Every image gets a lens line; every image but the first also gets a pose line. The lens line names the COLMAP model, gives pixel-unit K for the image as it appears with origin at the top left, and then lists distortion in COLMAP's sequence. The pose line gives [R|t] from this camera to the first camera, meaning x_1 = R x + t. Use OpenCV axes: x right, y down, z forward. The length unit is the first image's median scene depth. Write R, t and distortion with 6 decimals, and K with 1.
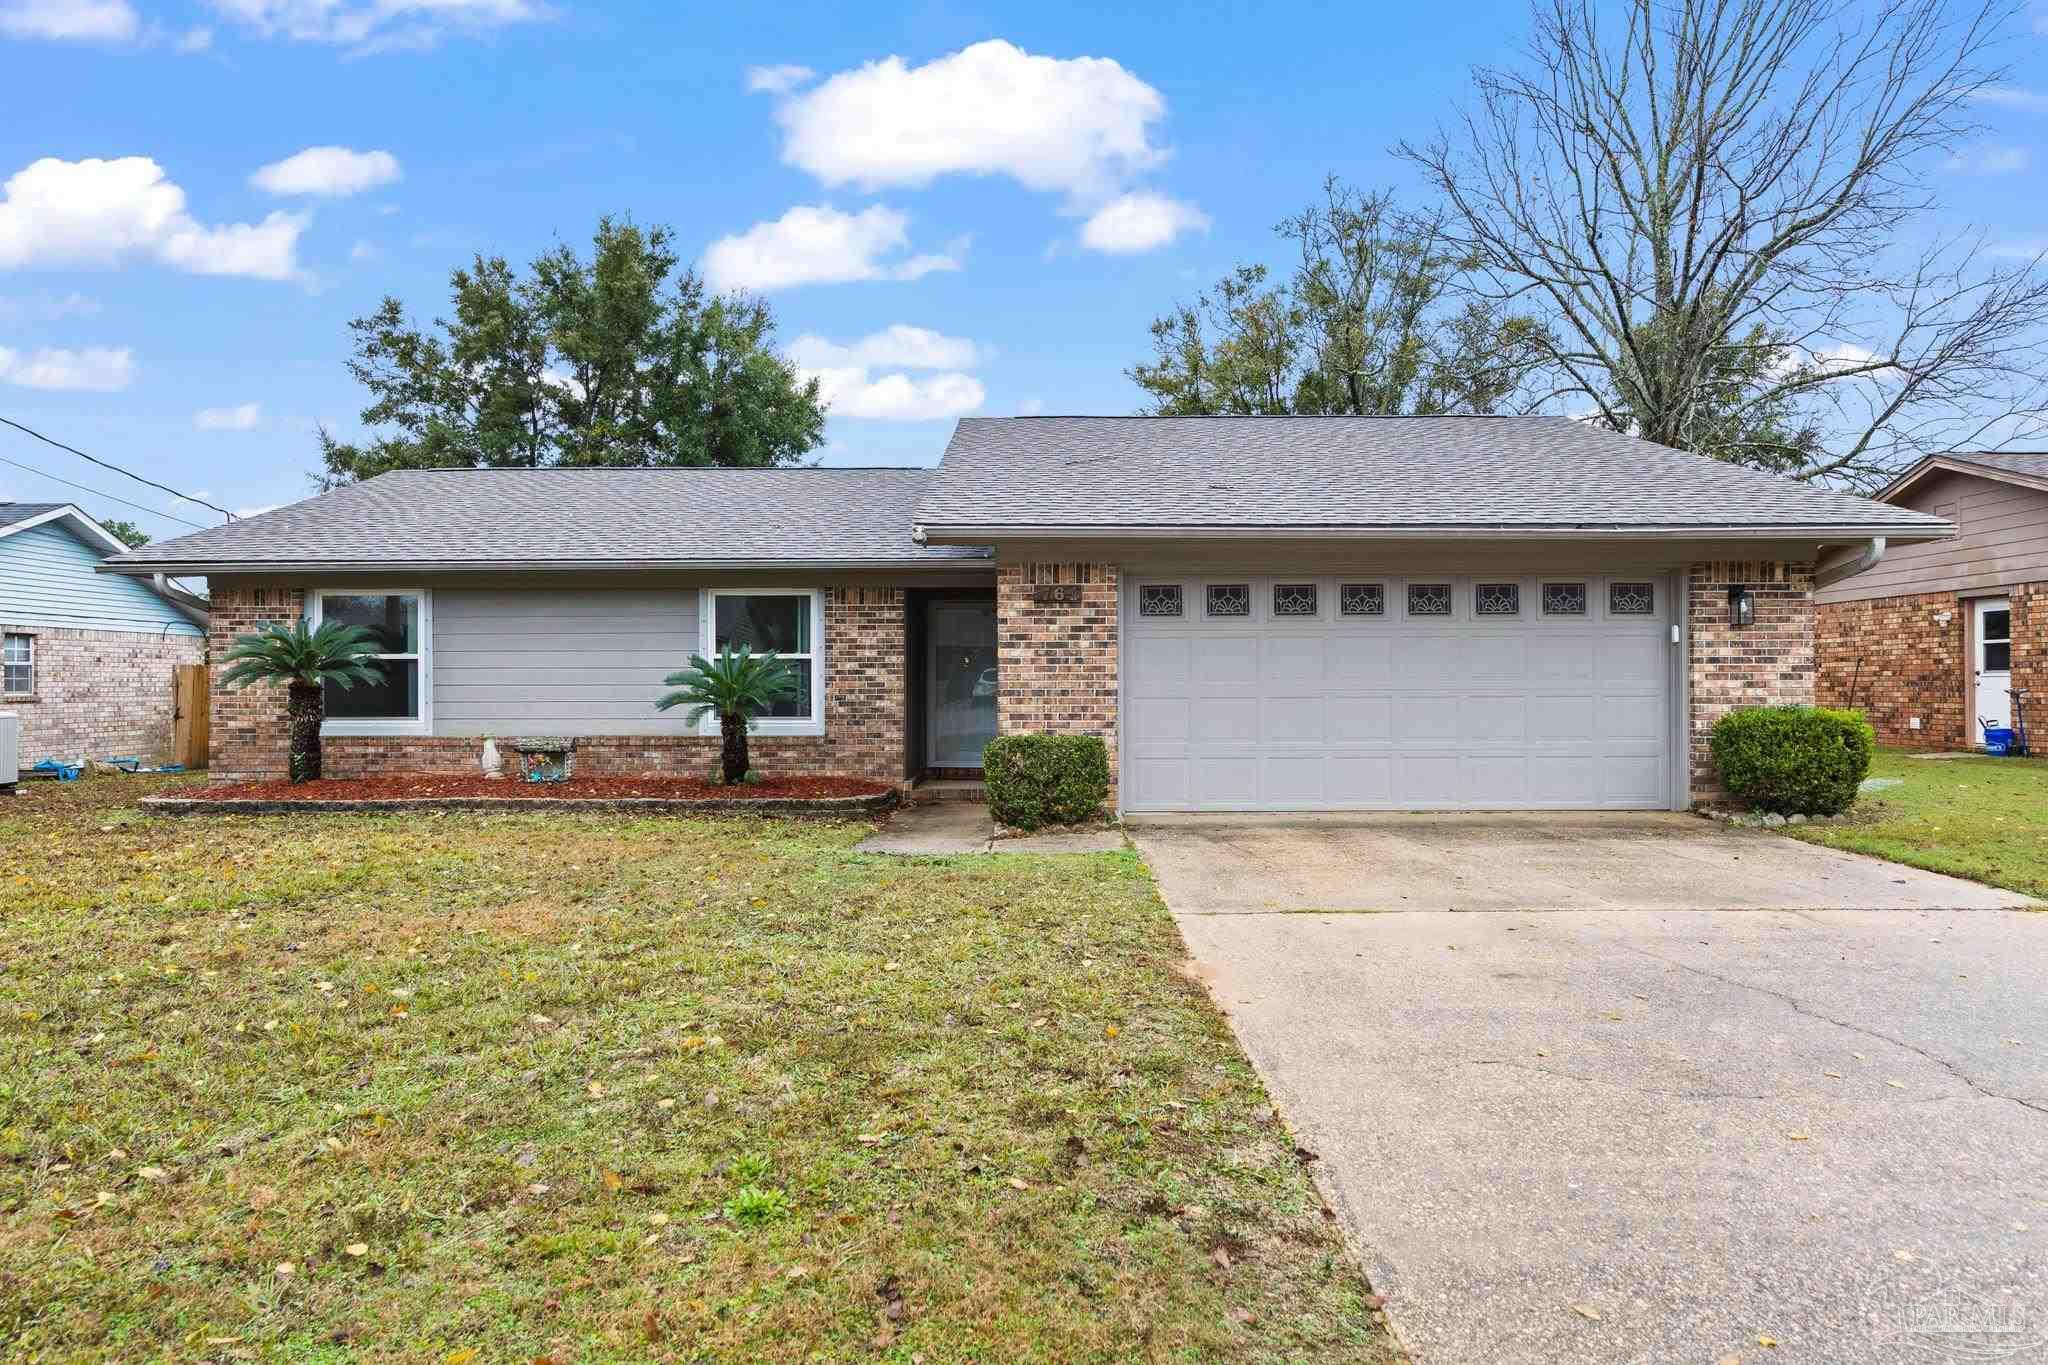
lens RADIAL K [[1232.6, 0, 1017.4], [0, 1232.6, 658.9], [0, 0, 1]] dist [0.002335, 0.000063]
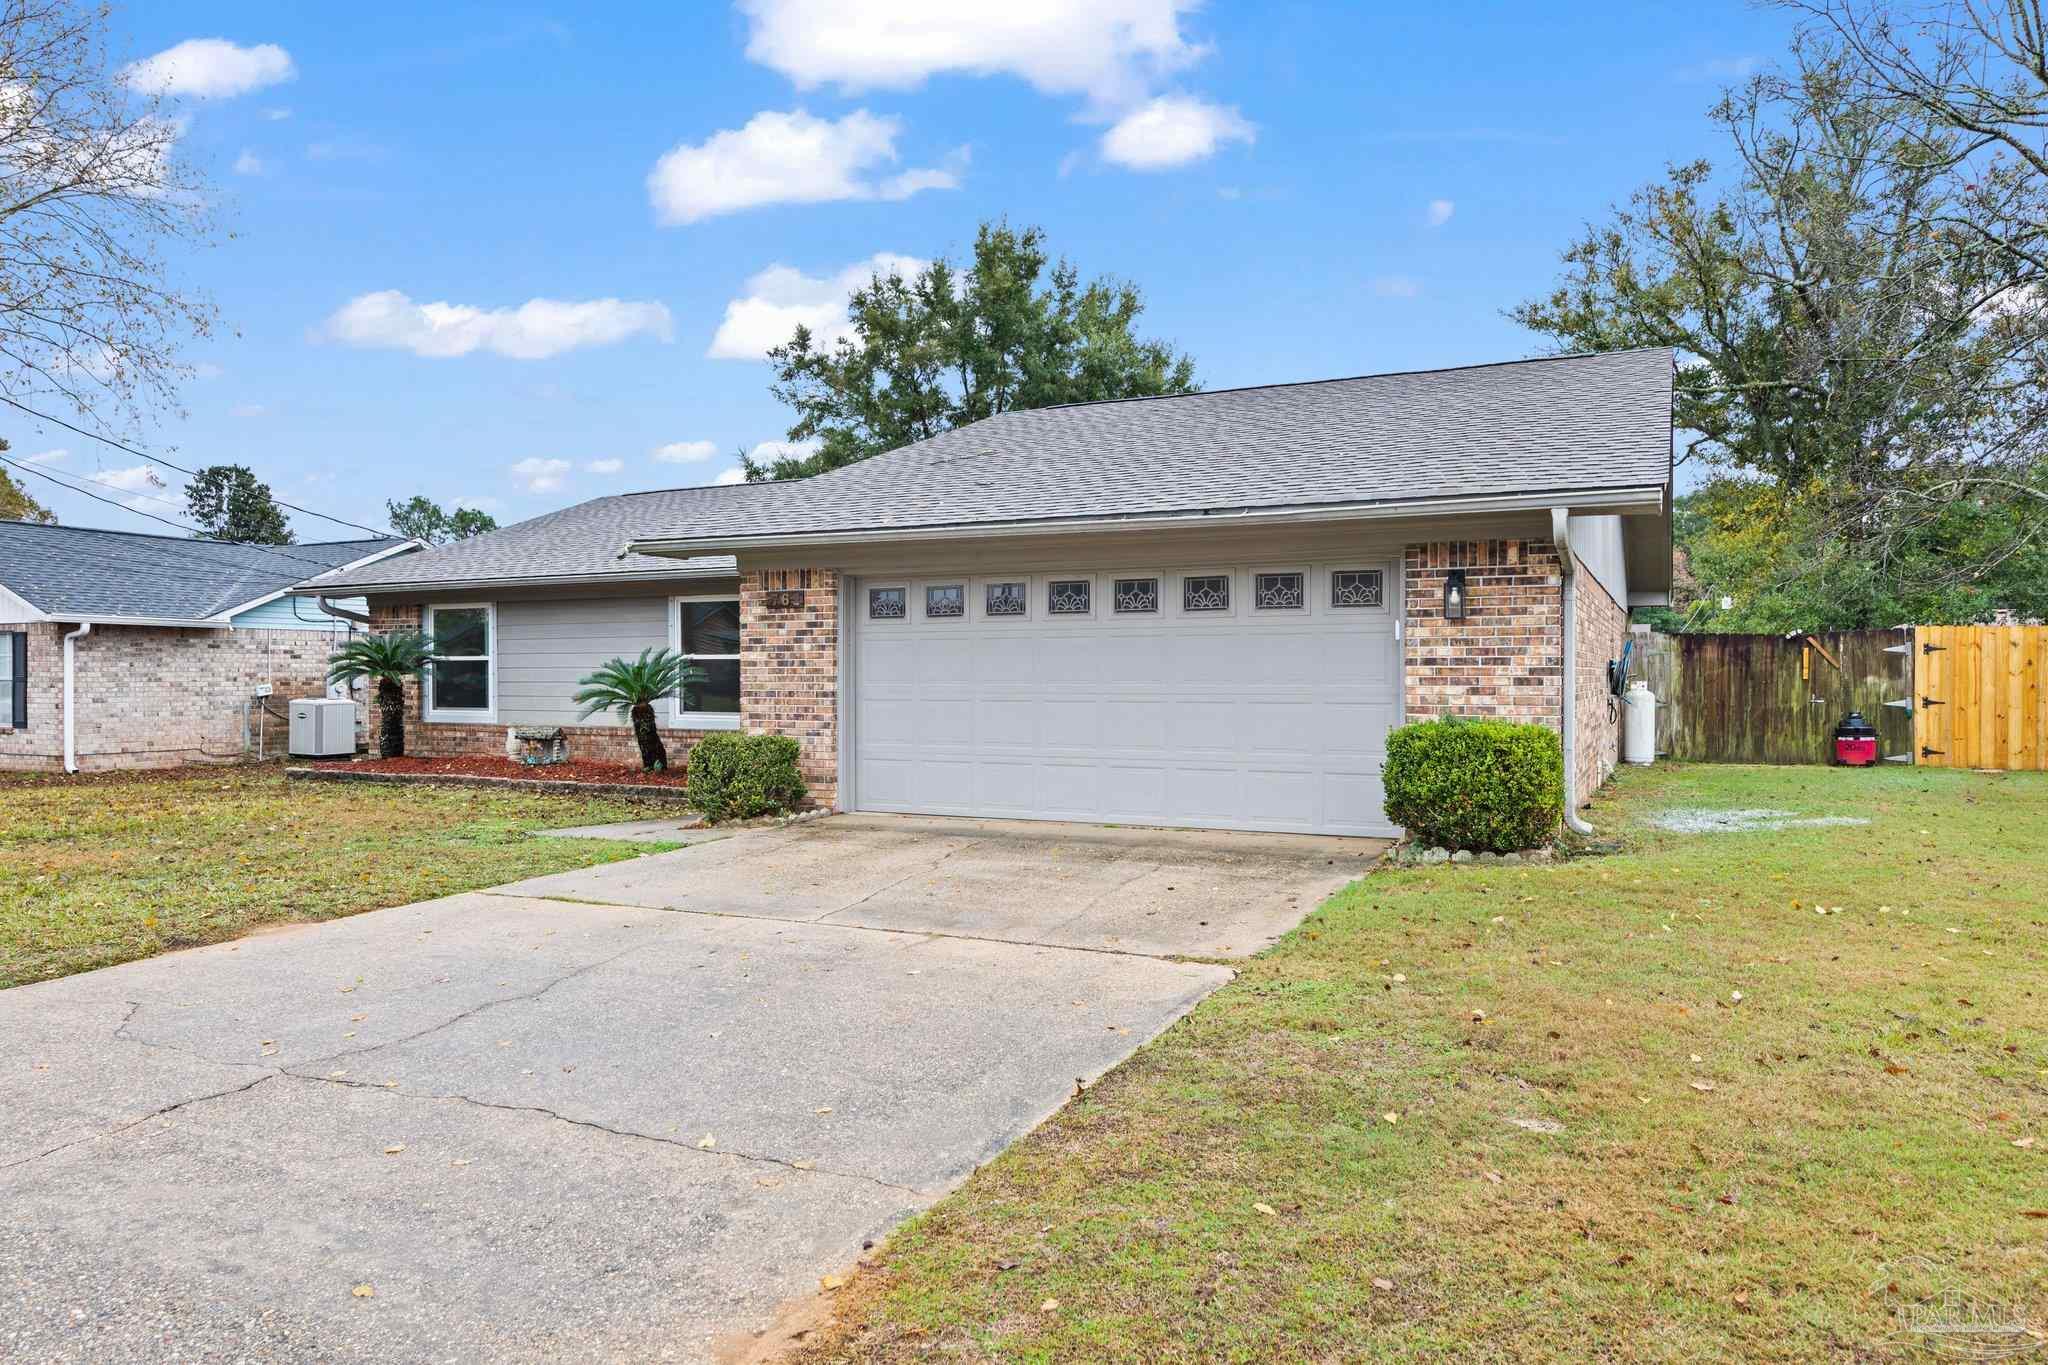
lens RADIAL K [[1324.0, 0, 1024.0], [0, 1324.0, 682.5], [0, 0, 1]] dist [0.005122, 0.001347]
pose [[0.899501, 0.004918, -0.436890, 0.691756], [0.006251, 0.999689, 0.024123, -0.007883], [0.436873, -0.024430, 0.899191, 0.074247]]
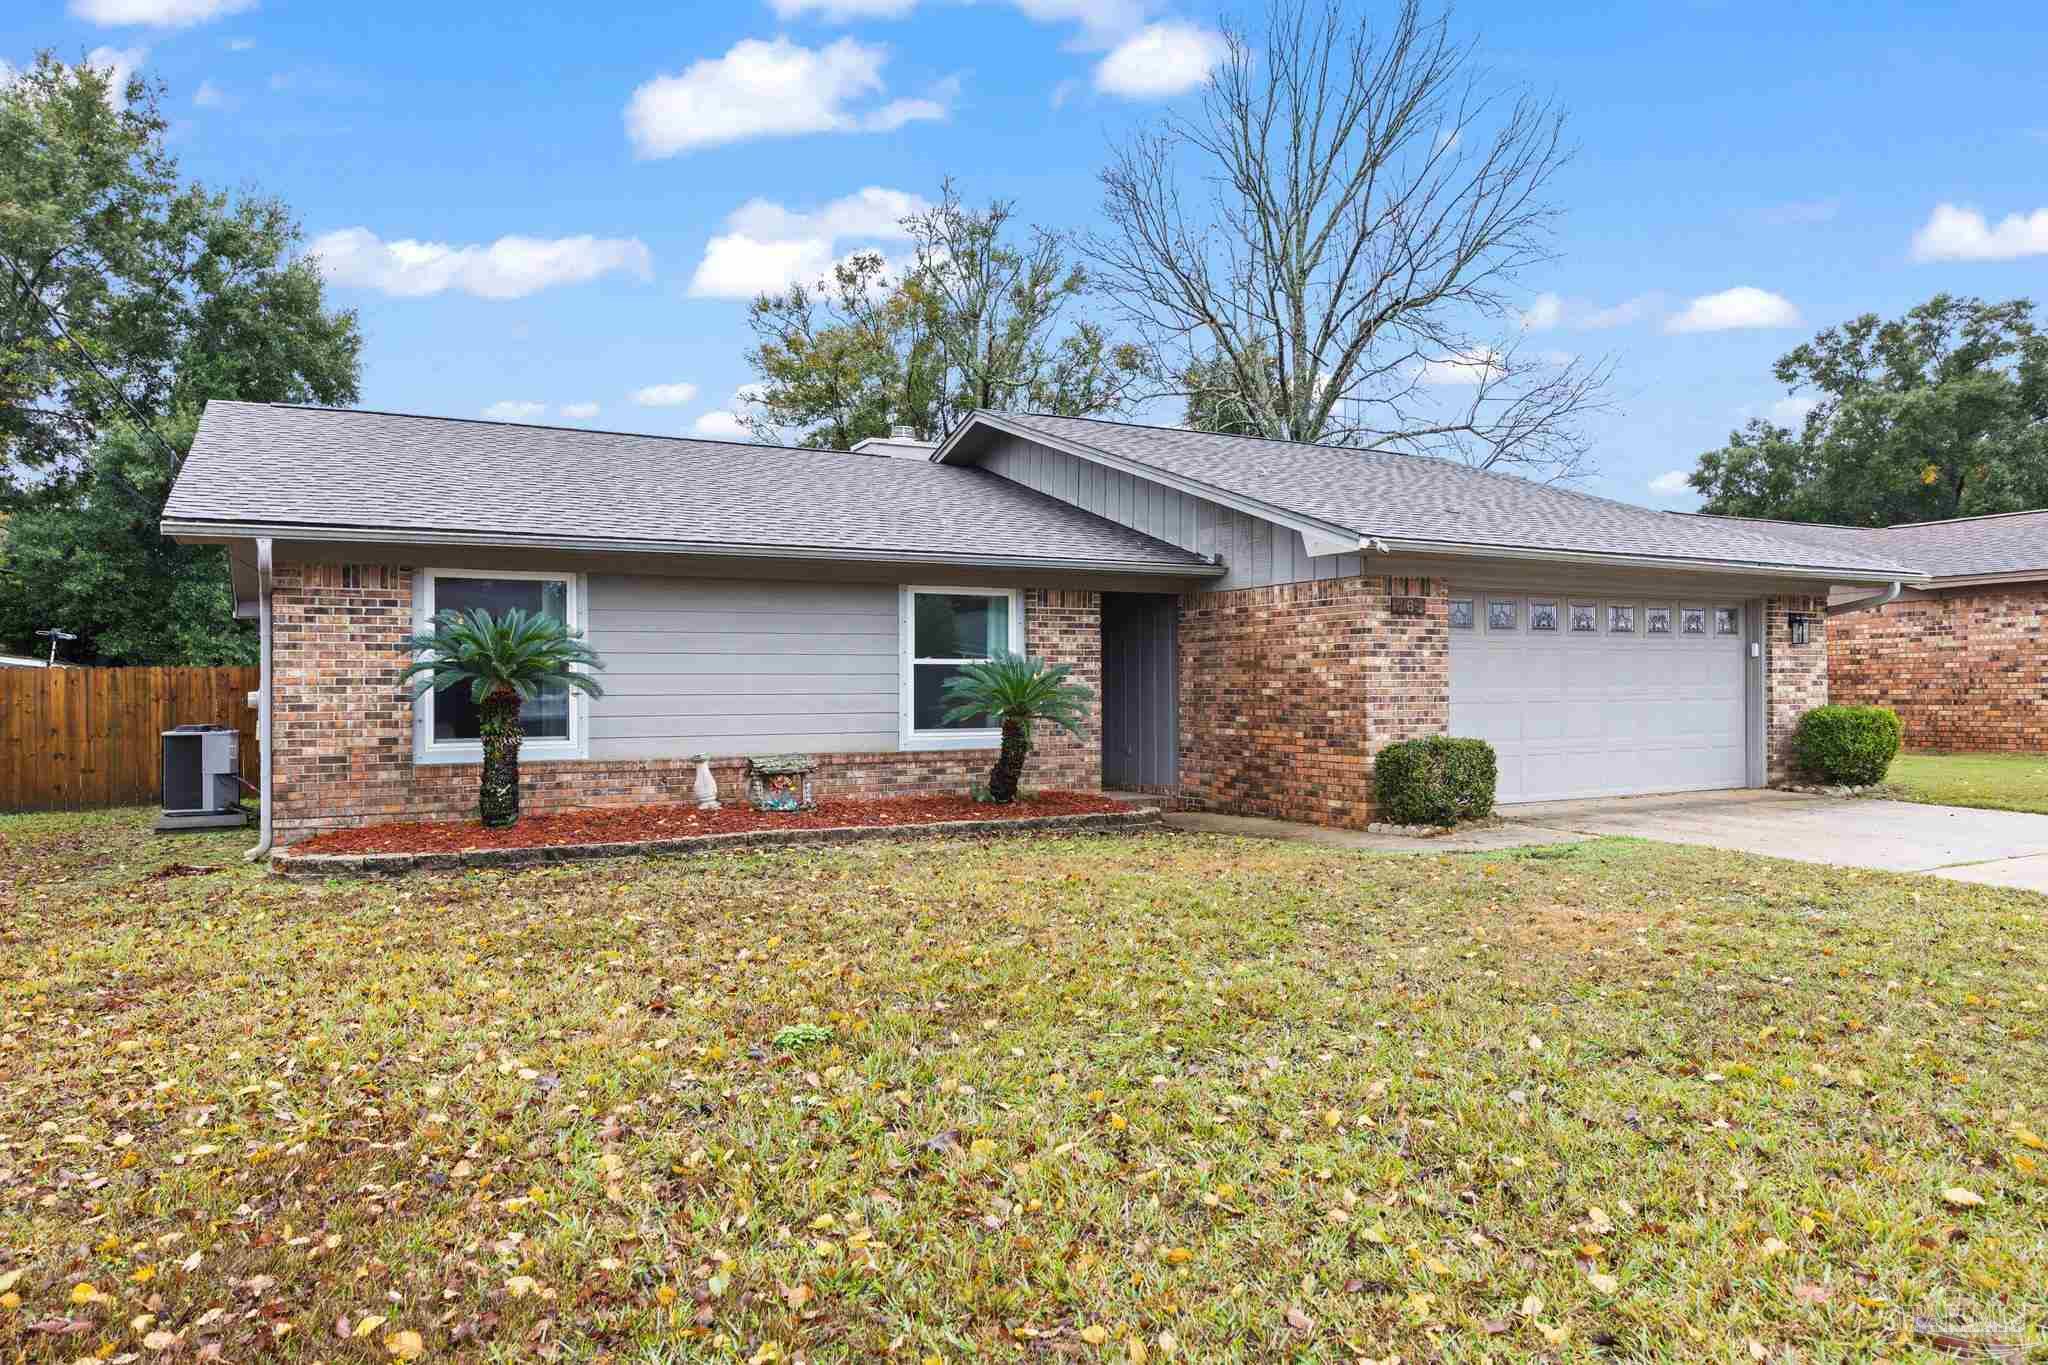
lens RADIAL K [[1348.5, 0, 1023.0], [0, 1348.5, 657.8], [0, 0, 1]] dist [-0.000119, 0.001307]
pose [[0.875795, 0.008421, 0.482609, -0.803823], [-0.005677, 0.999958, -0.007147, 0.002265], [-0.482649, 0.003520, 0.875807, 0.136531]]
